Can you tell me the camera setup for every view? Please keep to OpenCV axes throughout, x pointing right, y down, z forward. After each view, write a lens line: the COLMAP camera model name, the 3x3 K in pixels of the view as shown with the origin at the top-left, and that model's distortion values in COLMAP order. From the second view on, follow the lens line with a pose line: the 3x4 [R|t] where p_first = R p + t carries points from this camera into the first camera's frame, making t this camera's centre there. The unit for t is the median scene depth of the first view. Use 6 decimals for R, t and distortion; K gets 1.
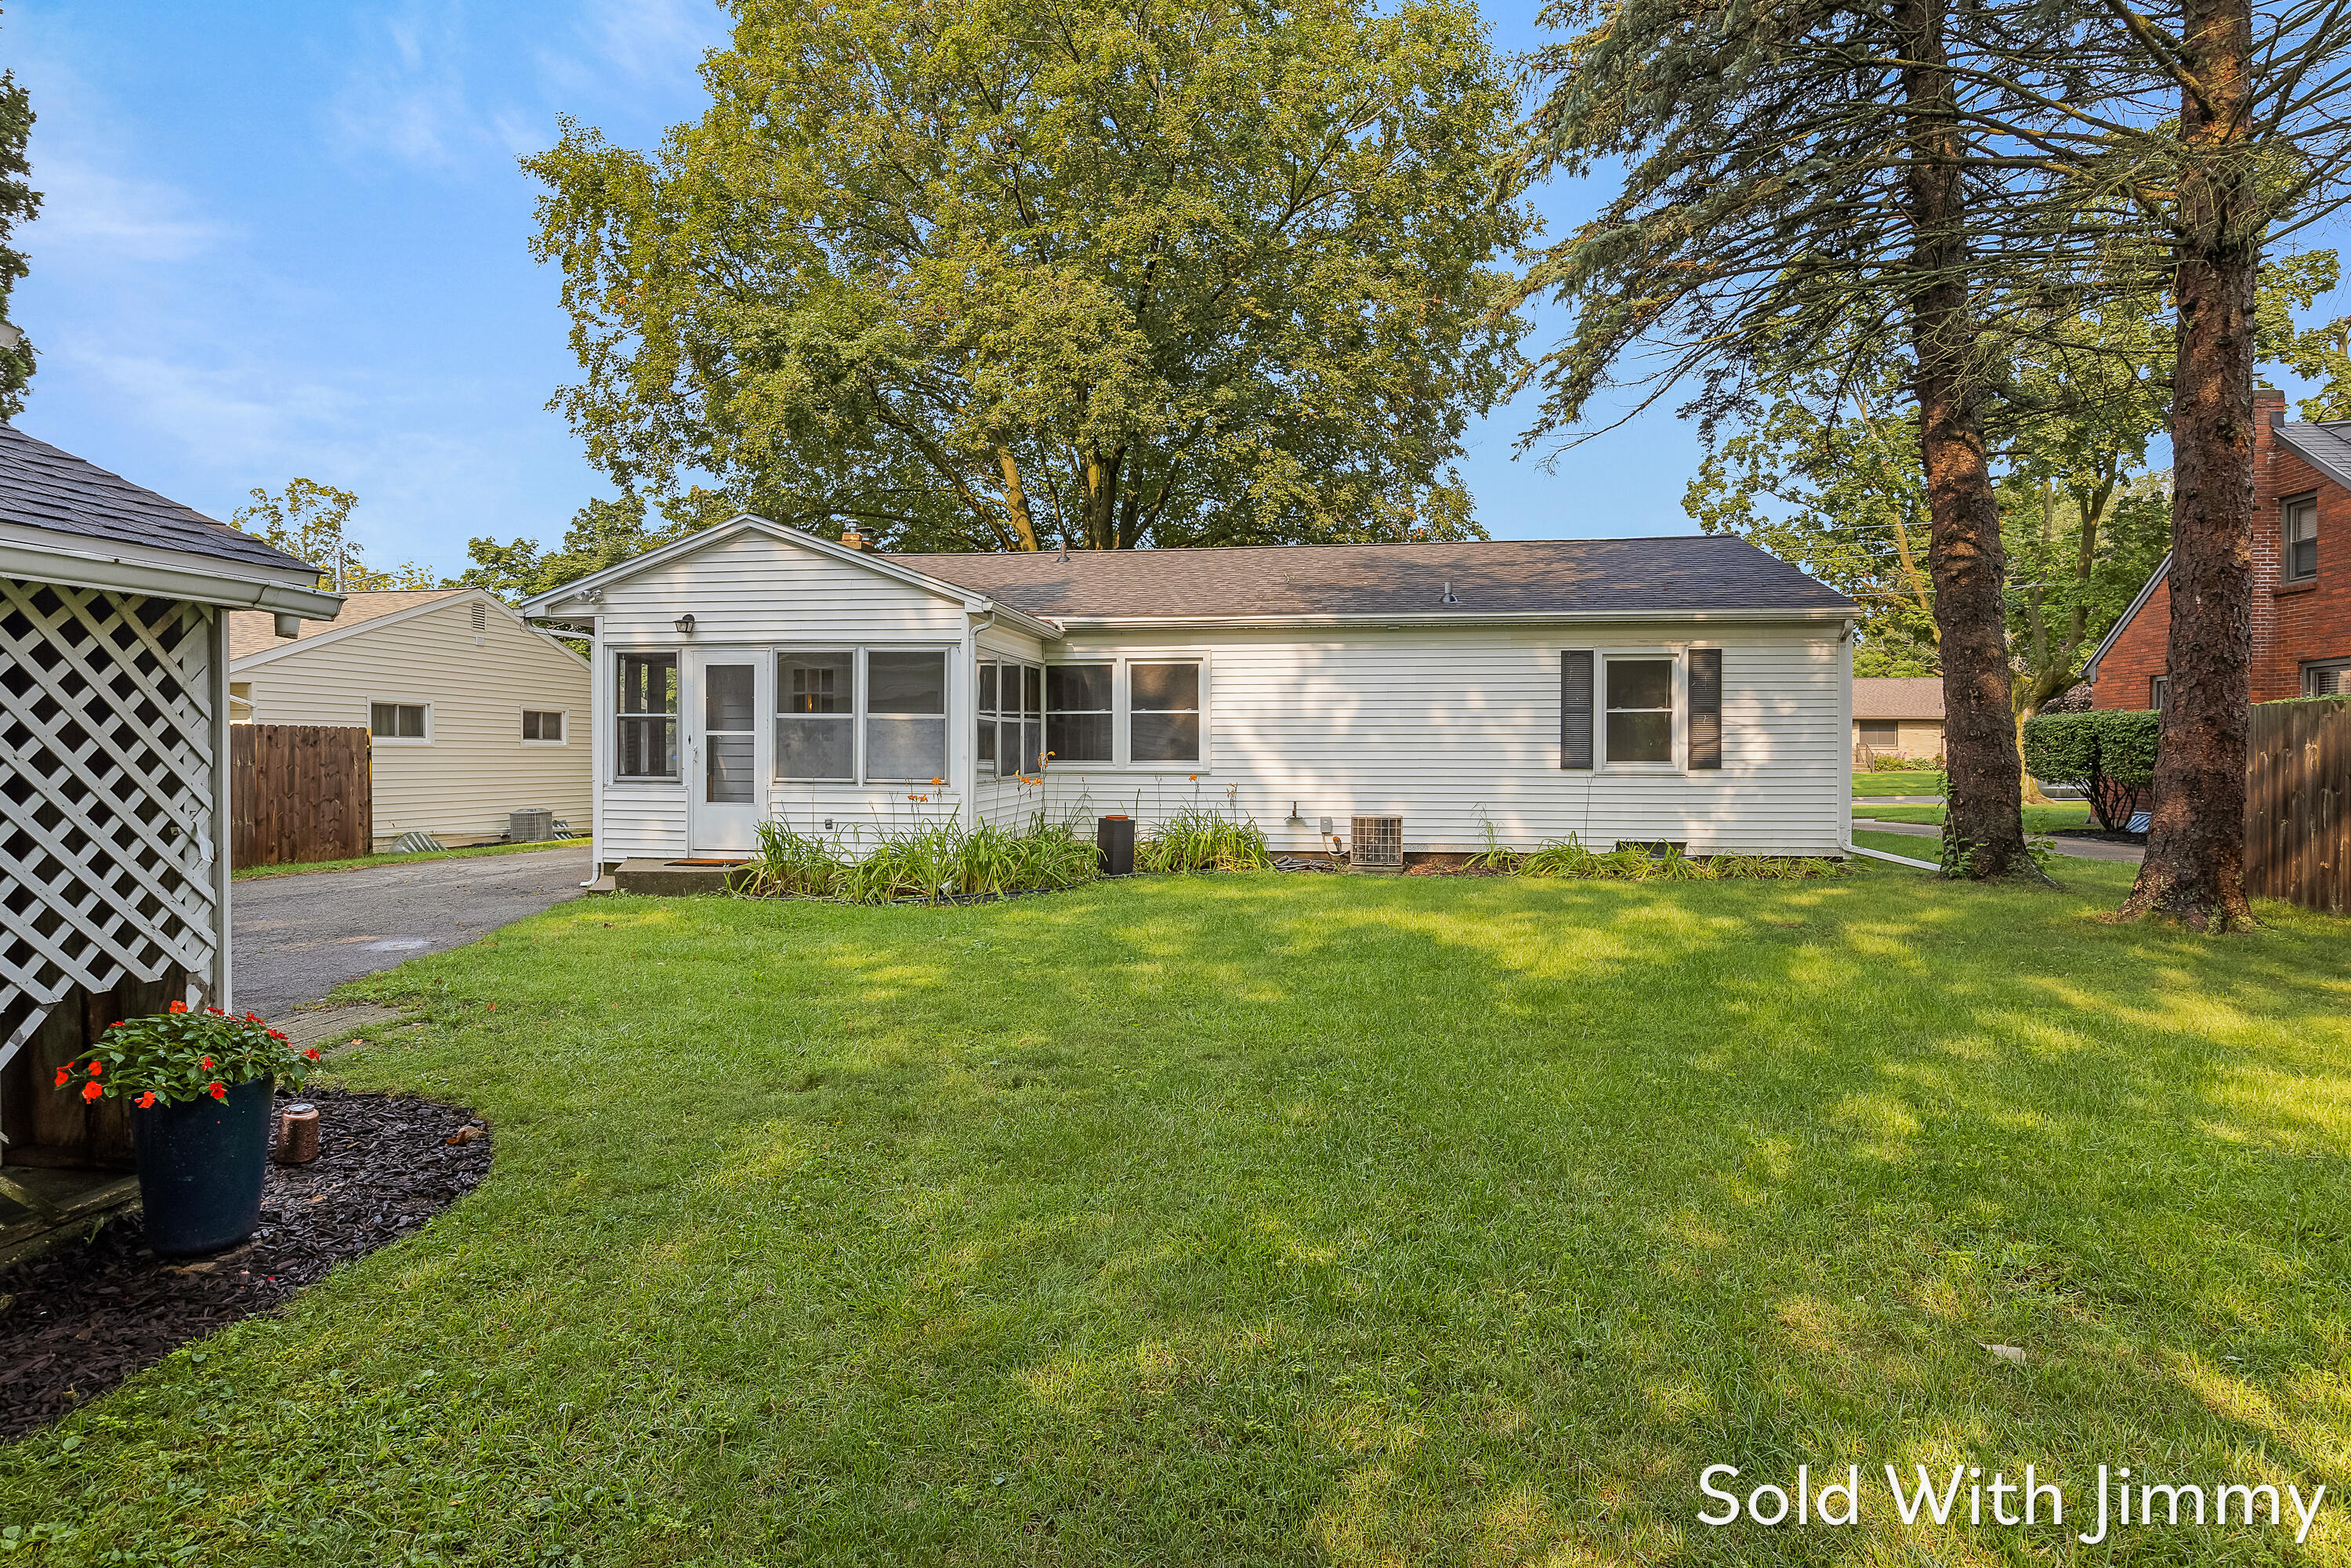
lens RADIAL K [[1208.3, 0, 1159.9], [0, 1208.3, 751.1], [0, 0, 1]] dist [-0.005277, 0.001637]
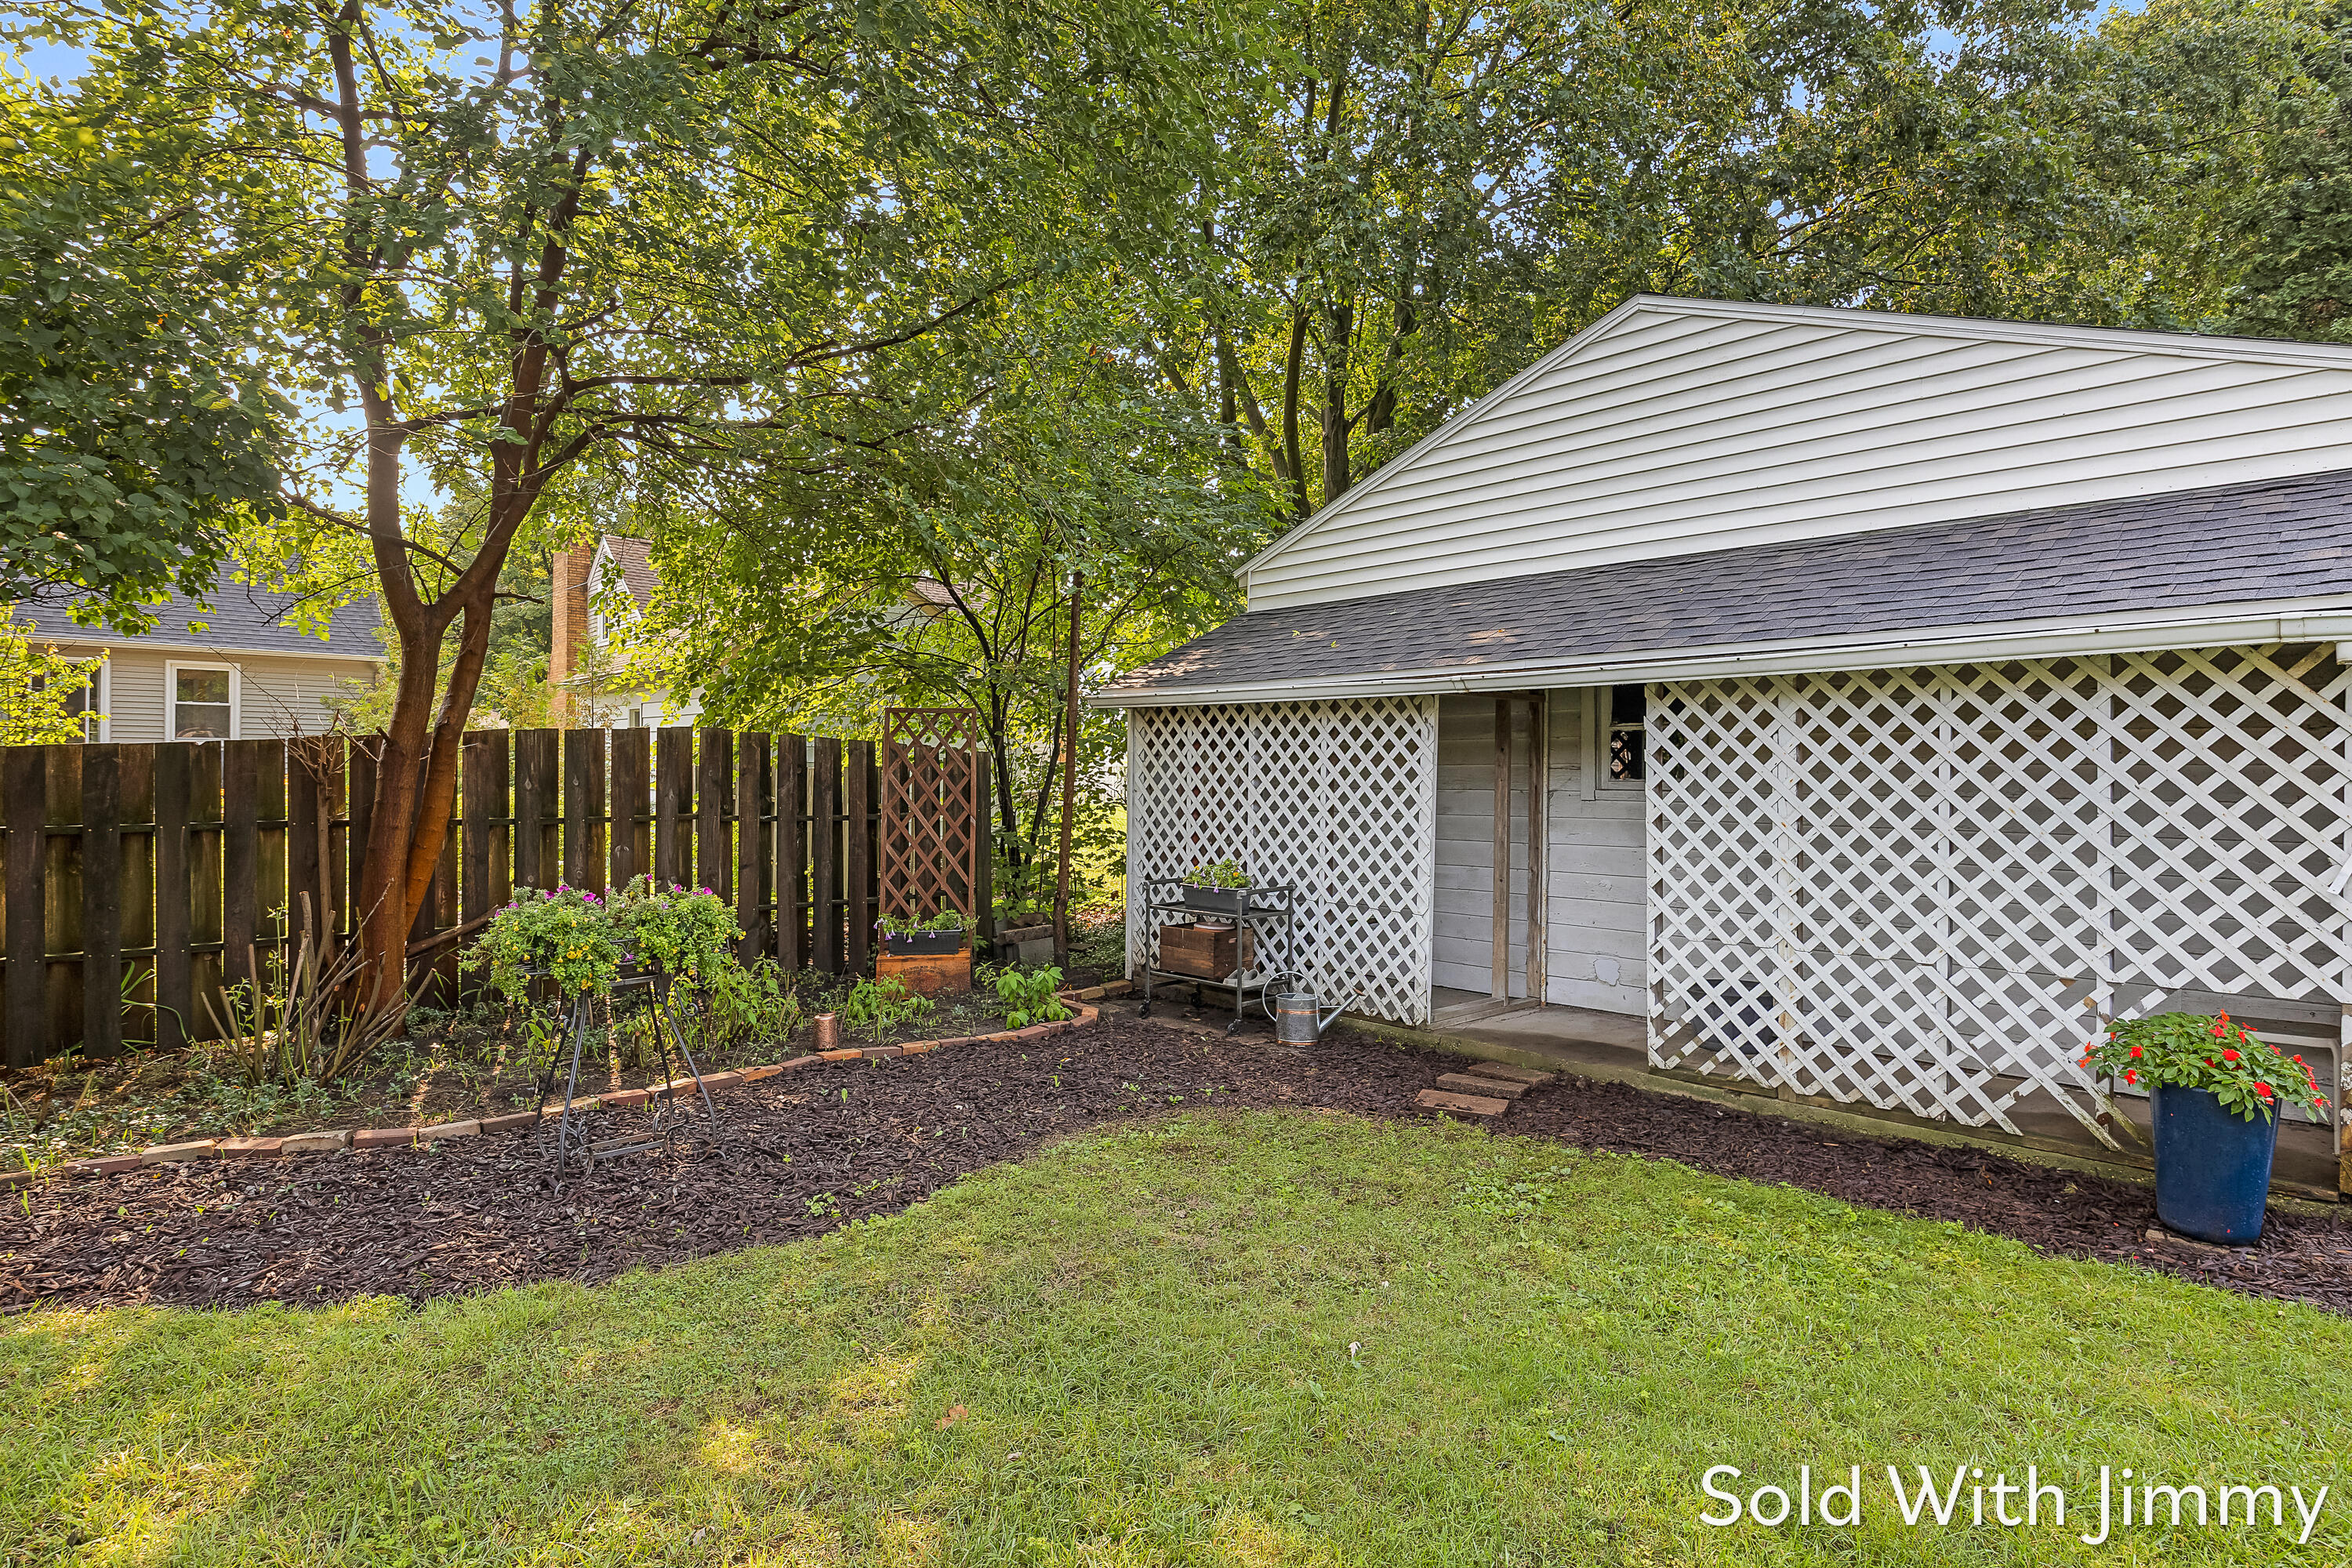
lens RADIAL K [[1208.9, 0, 1187.4], [0, 1208.9, 779.2], [0, 0, 1]] dist [-0.005277, 0.001637]
pose [[-0.638611, -0.000011, -0.769529, 0.164402], [-0.004955, 0.999979, 0.004098, -0.001187], [0.769513, 0.006430, -0.638598, 0.250040]]
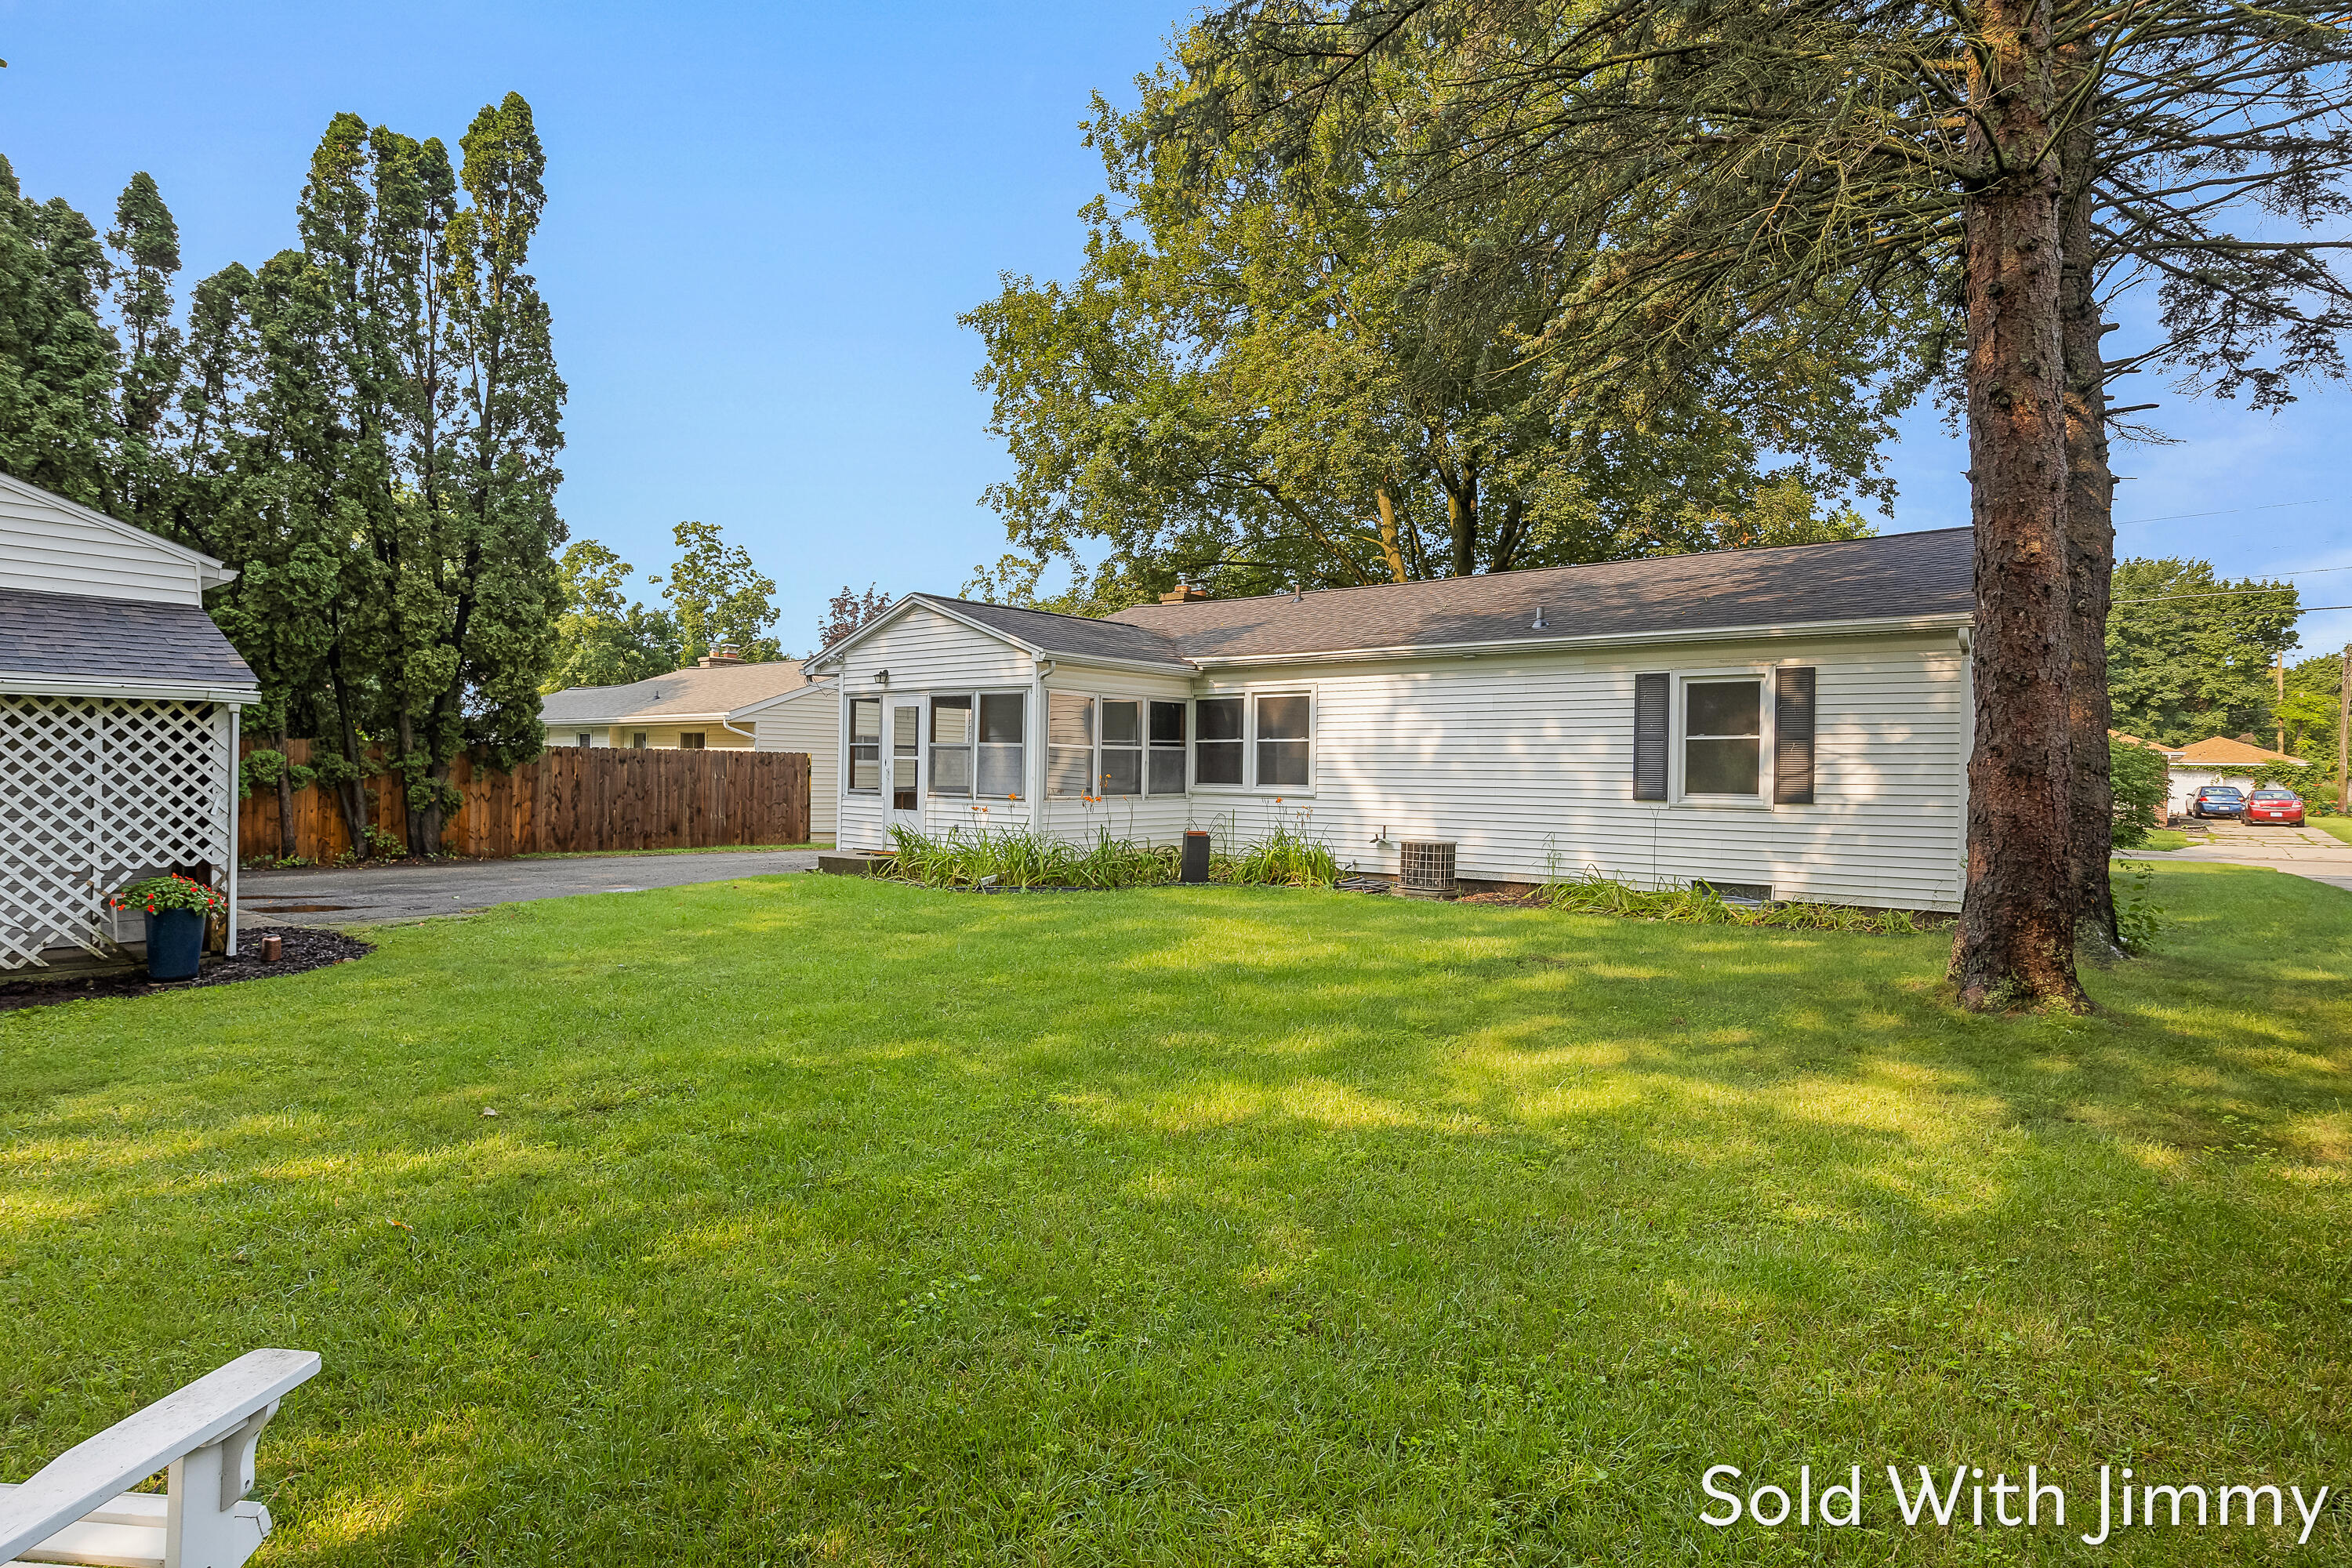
lens RADIAL K [[1208.9, 0, 1154.6], [0, 1208.9, 769.9], [0, 0, 1]] dist [-0.005277, 0.001637]
pose [[0.853158, 0.010160, -0.521553, 0.510354], [-0.012821, 0.999917, -0.001496, -0.002781], [0.521494, 0.007963, 0.853218, 0.002103]]
